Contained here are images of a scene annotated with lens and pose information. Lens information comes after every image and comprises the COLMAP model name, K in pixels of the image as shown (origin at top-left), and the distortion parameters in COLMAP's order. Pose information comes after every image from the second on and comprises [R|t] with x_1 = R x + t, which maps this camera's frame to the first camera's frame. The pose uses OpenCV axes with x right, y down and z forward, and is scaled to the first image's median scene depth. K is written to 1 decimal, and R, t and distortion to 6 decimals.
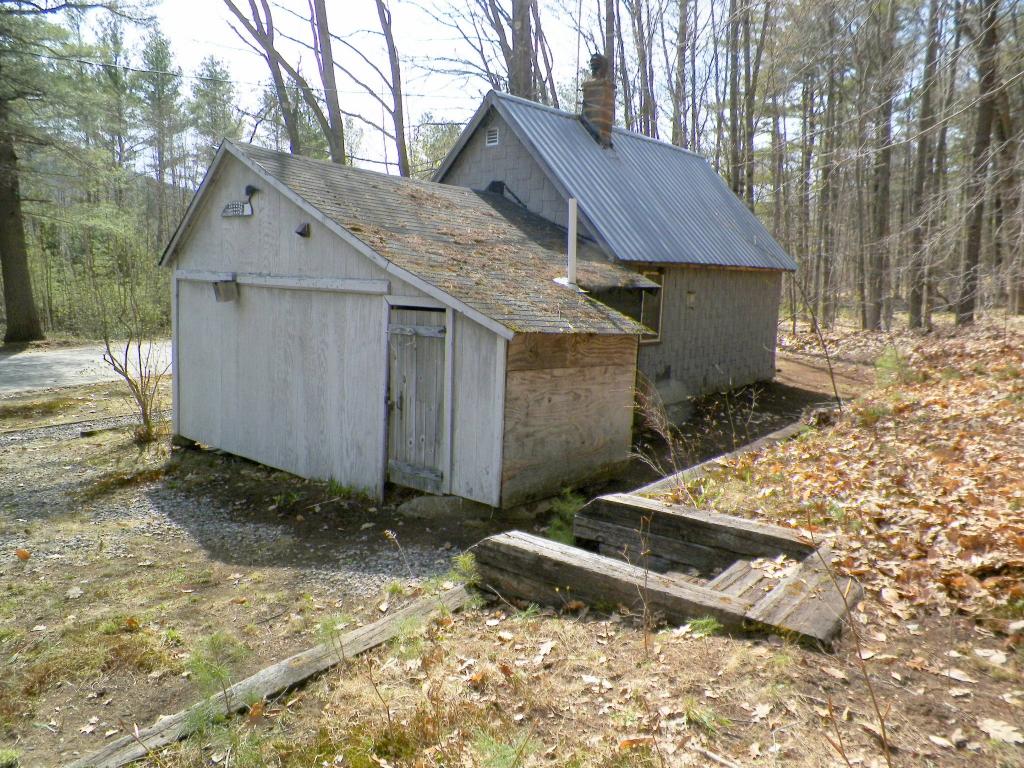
lens RADIAL K [[763.8, 0, 512.0], [0, 763.8, 384.0], [0, 0, 1]] dist [-0.006664, -0.001154]
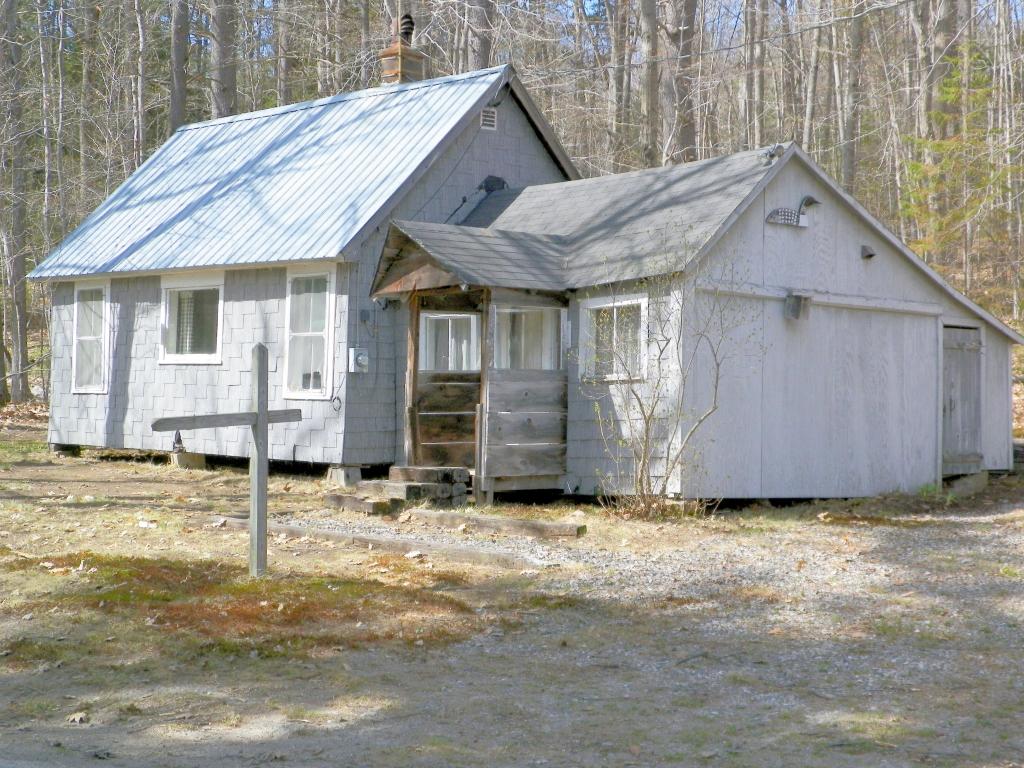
lens RADIAL K [[1729.4, 0, 512.0], [0, 1729.4, 384.0], [0, 0, 1]] dist [0.023210, 0.016799]
pose [[0.148330, -0.014892, 0.988826, -2.669564], [0.116612, 0.993174, -0.002535, -0.074123], [-0.982039, 0.115685, 0.149054, 1.142377]]
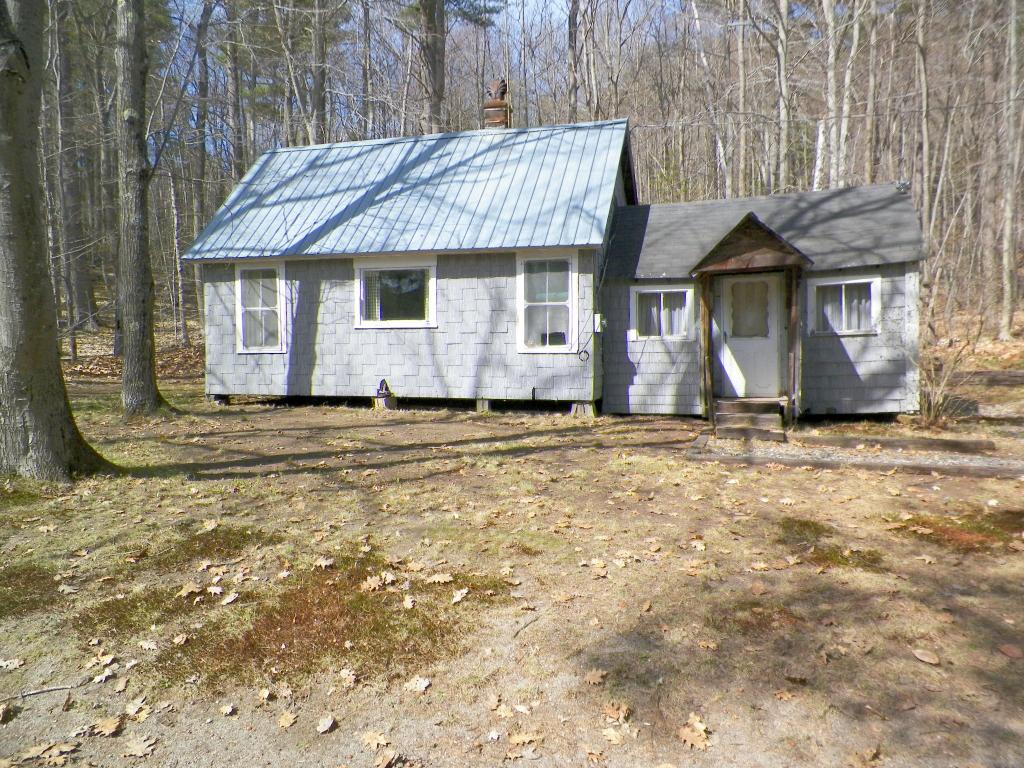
lens RADIAL K [[763.8, 0, 512.0], [0, 763.8, 384.0], [0, 0, 1]] dist [-0.006664, -0.001154]
pose [[-0.388252, -0.069797, 0.918906, -1.543525], [0.117419, 0.985254, 0.124448, -0.226431], [-0.914042, 0.156214, -0.374331, 2.441081]]
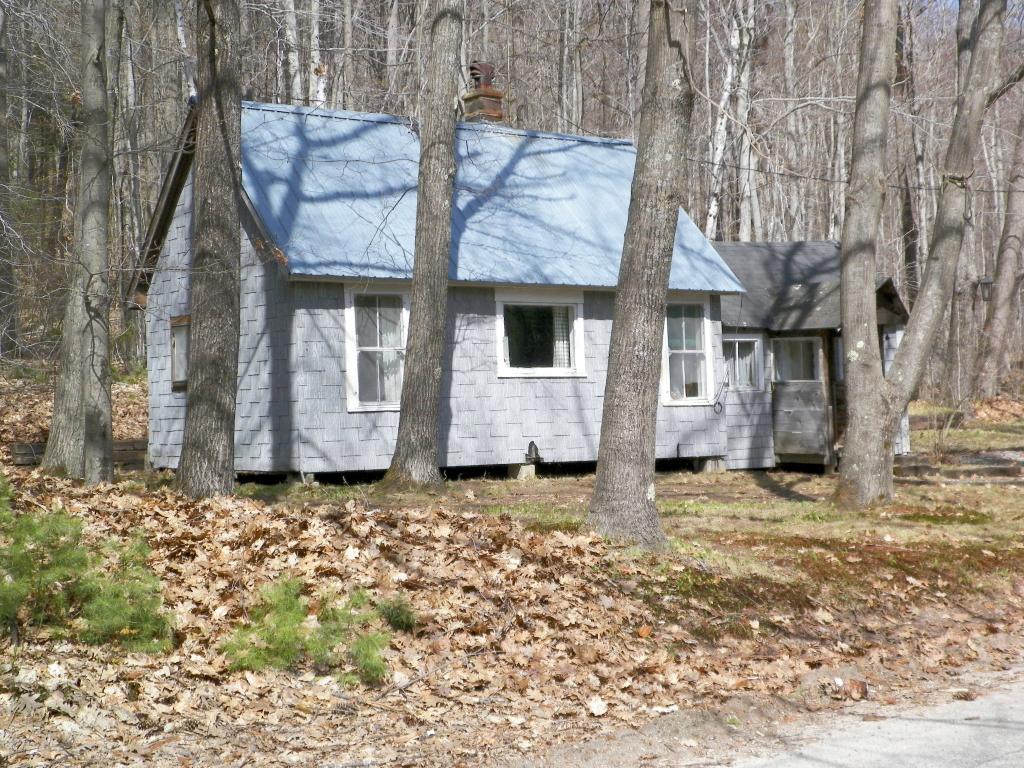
lens RADIAL K [[1729.4, 0, 512.0], [0, 1729.4, 384.0], [0, 0, 1]] dist [0.023210, 0.016799]
pose [[-0.963484, -0.002843, 0.267751, -0.728846], [0.030927, 0.992070, 0.121824, -0.511963], [-0.265974, 0.125656, -0.955756, 4.808383]]
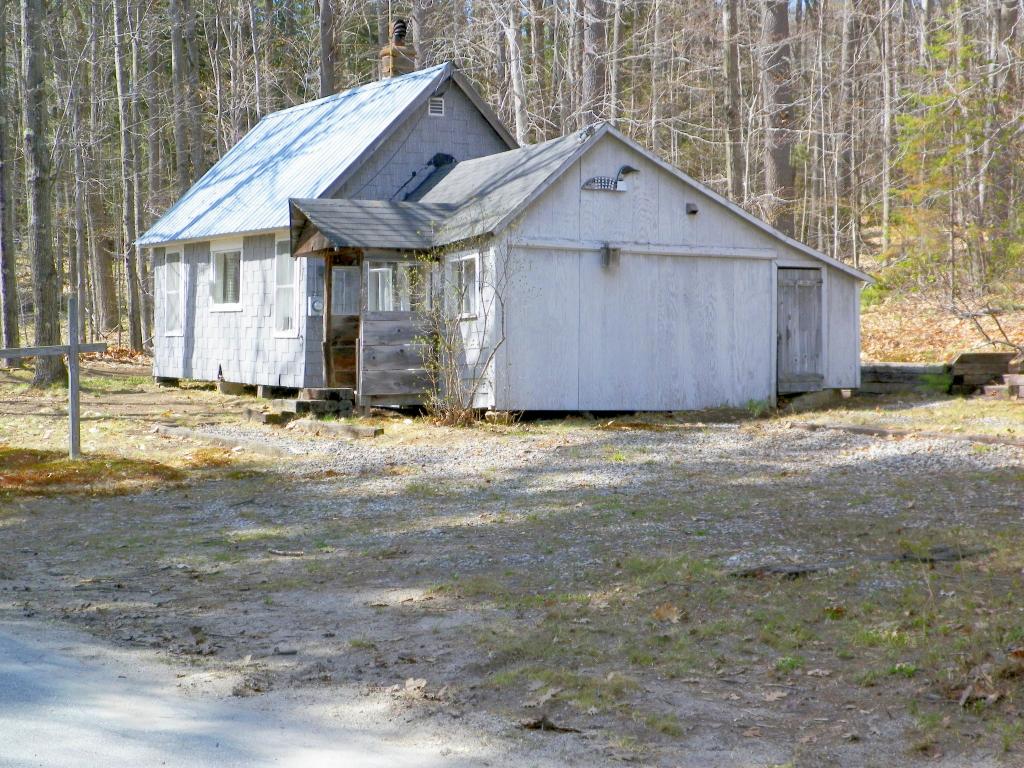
lens RADIAL K [[1729.4, 0, 512.0], [0, 1729.4, 384.0], [0, 0, 1]] dist [0.023210, 0.016799]
pose [[0.370898, -0.050180, 0.927317, -3.037724], [0.129828, 0.991535, 0.001728, 0.041058], [-0.919554, 0.119750, 0.374273, 0.238730]]
